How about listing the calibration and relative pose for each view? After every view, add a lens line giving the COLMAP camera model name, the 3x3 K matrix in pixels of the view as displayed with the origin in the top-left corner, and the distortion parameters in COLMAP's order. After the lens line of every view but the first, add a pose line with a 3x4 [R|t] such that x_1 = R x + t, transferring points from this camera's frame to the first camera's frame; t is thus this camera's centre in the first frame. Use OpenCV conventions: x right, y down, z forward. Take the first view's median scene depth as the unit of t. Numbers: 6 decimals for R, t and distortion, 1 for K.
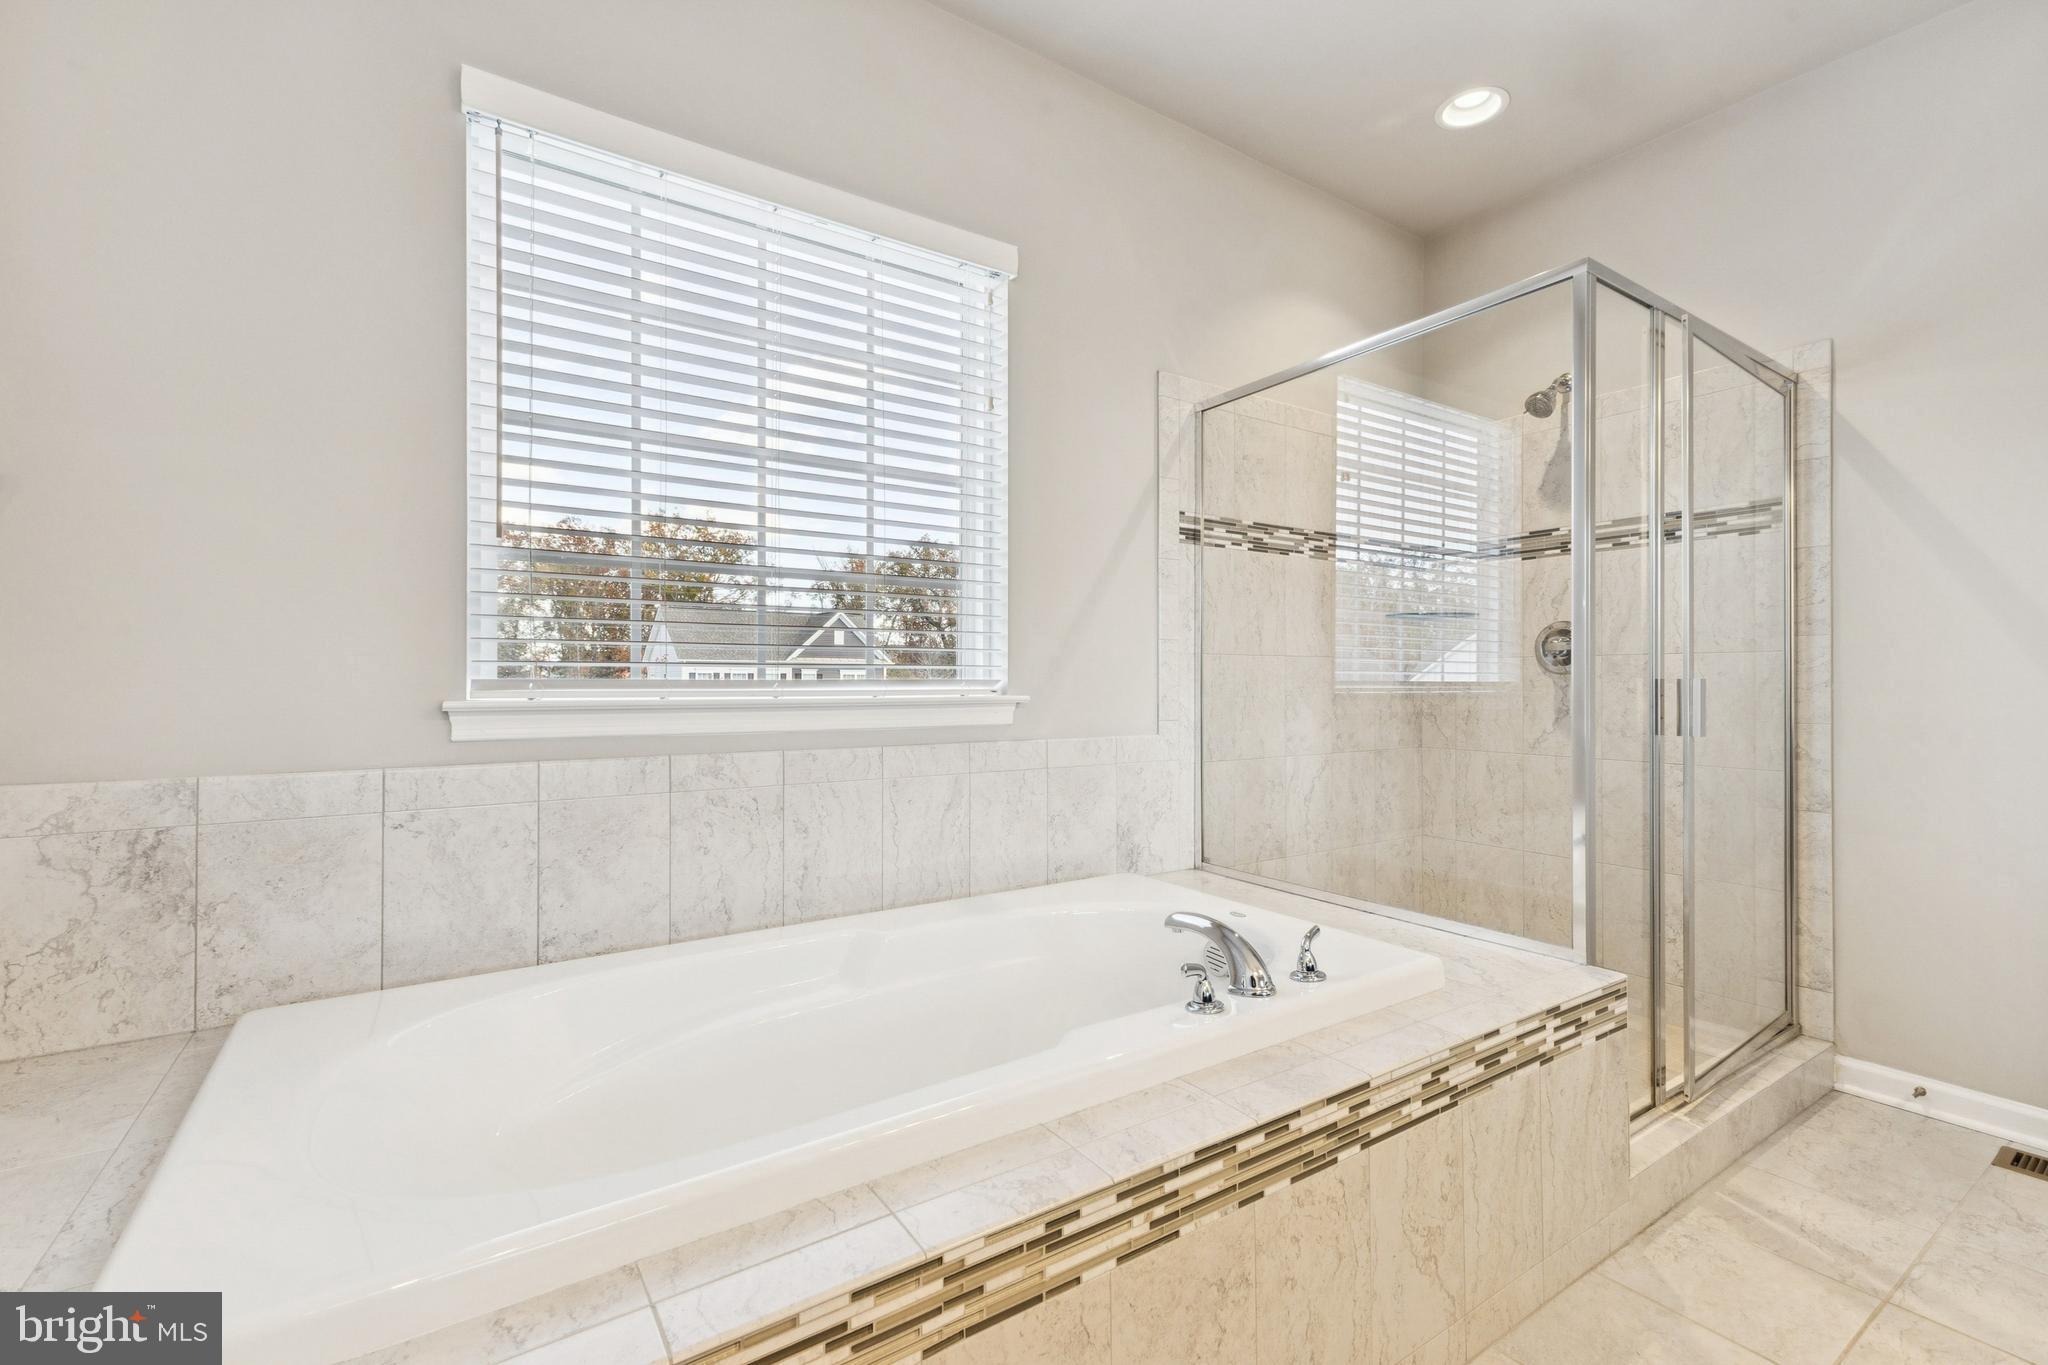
lens RADIAL K [[890.9, 0, 1031.5], [0, 890.9, 679.0], [0, 0, 1]] dist [0.018081, -0.004257]
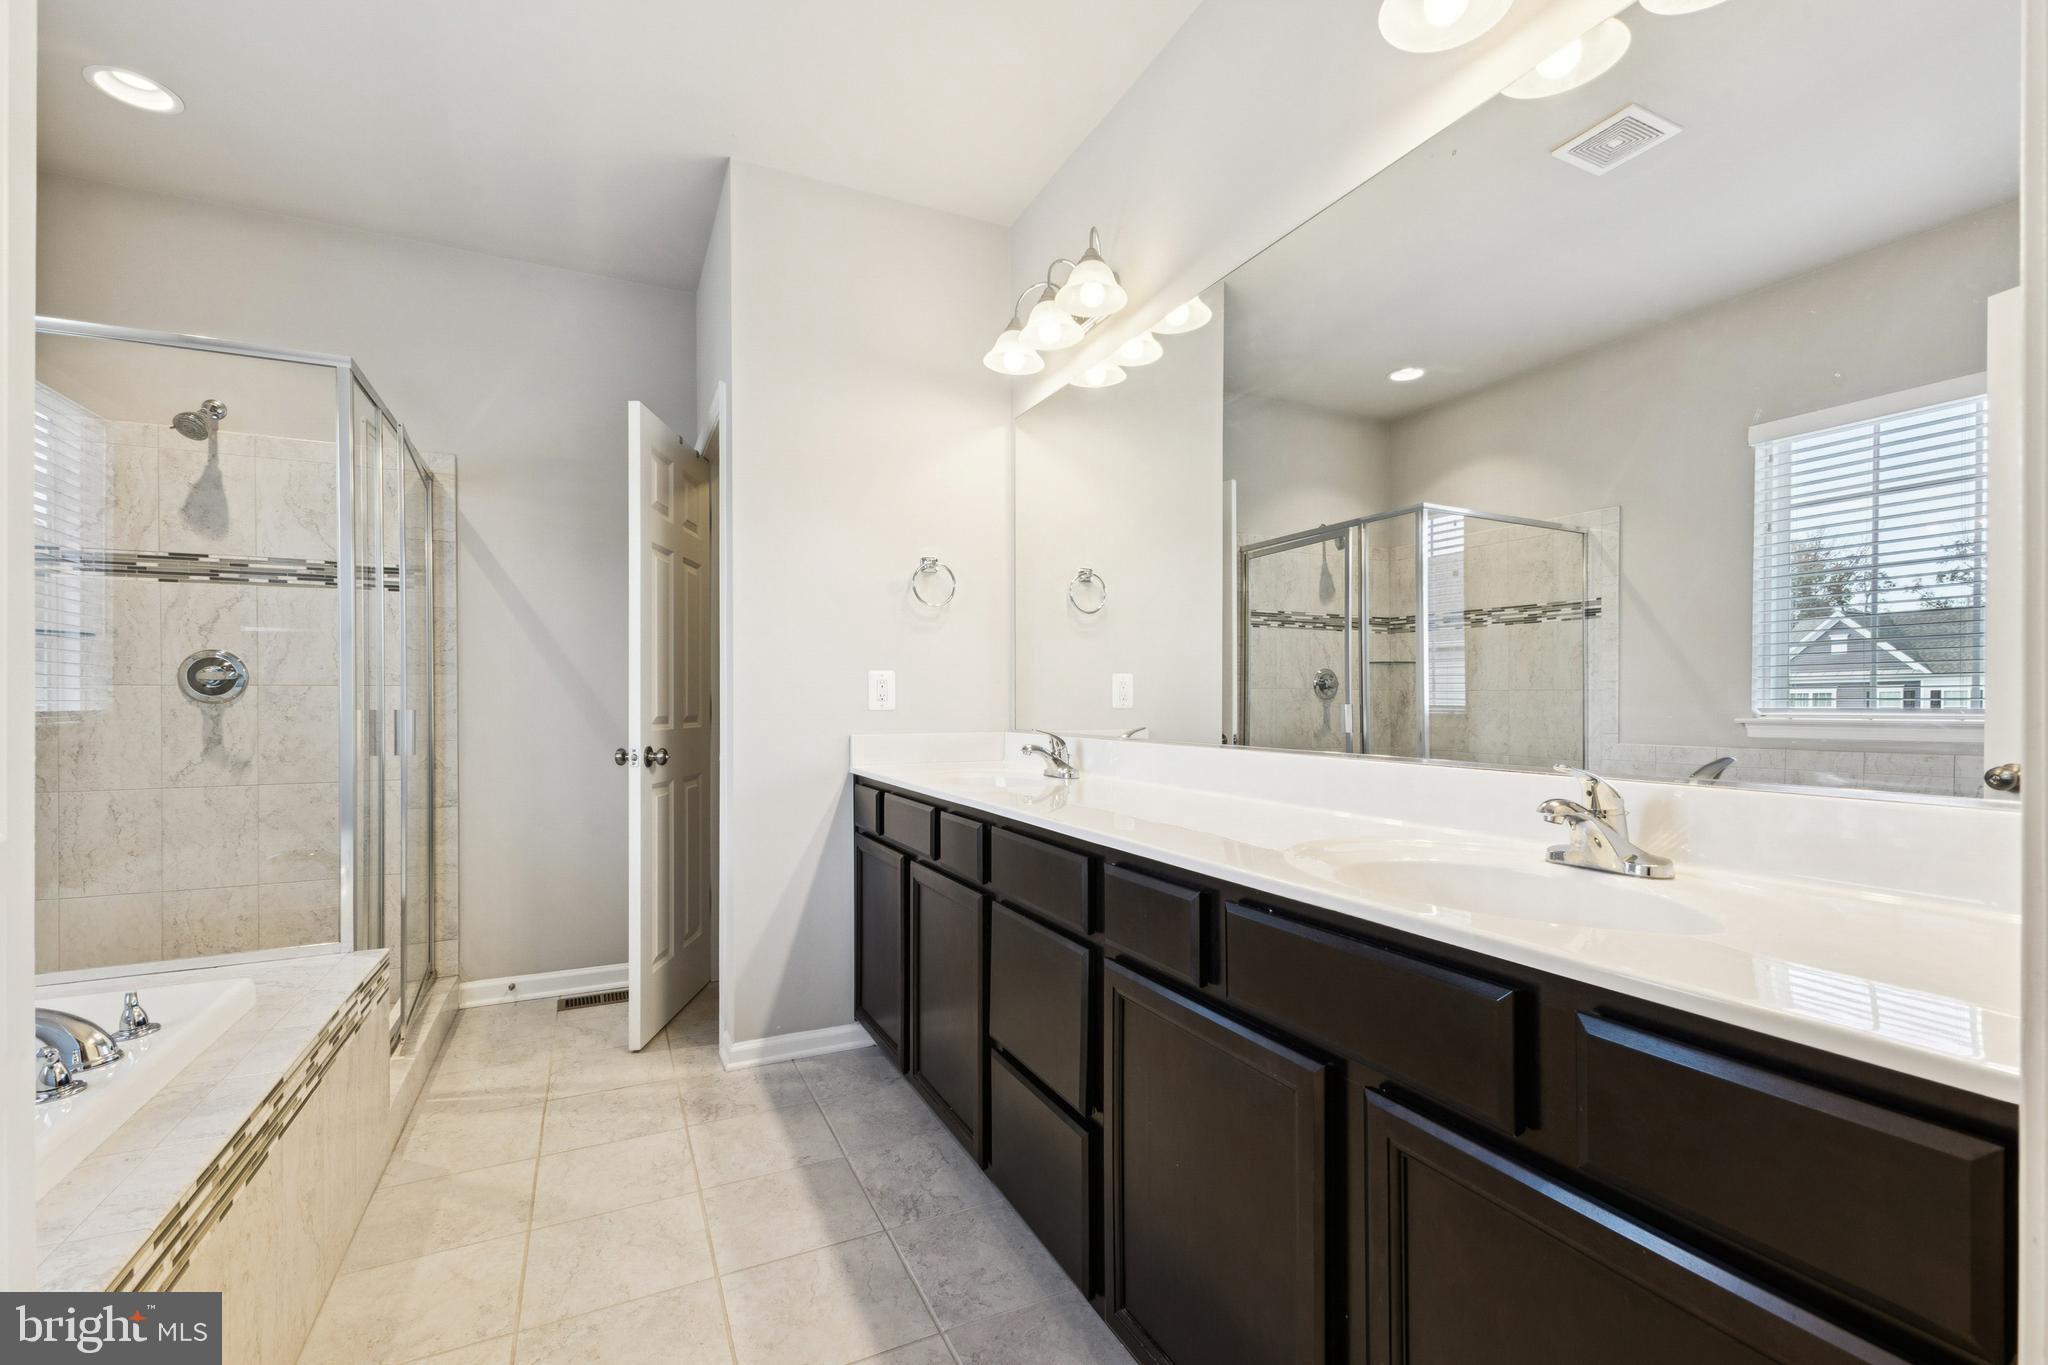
lens RADIAL K [[890.9, 0, 1050.7], [0, 890.9, 703.0], [0, 0, 1]] dist [0.018081, -0.004257]
pose [[0.124740, -0.004445, 0.992180, -0.415895], [-0.001435, 0.999988, 0.004661, -0.017424], [-0.992188, -0.002006, 0.124732, -0.062408]]
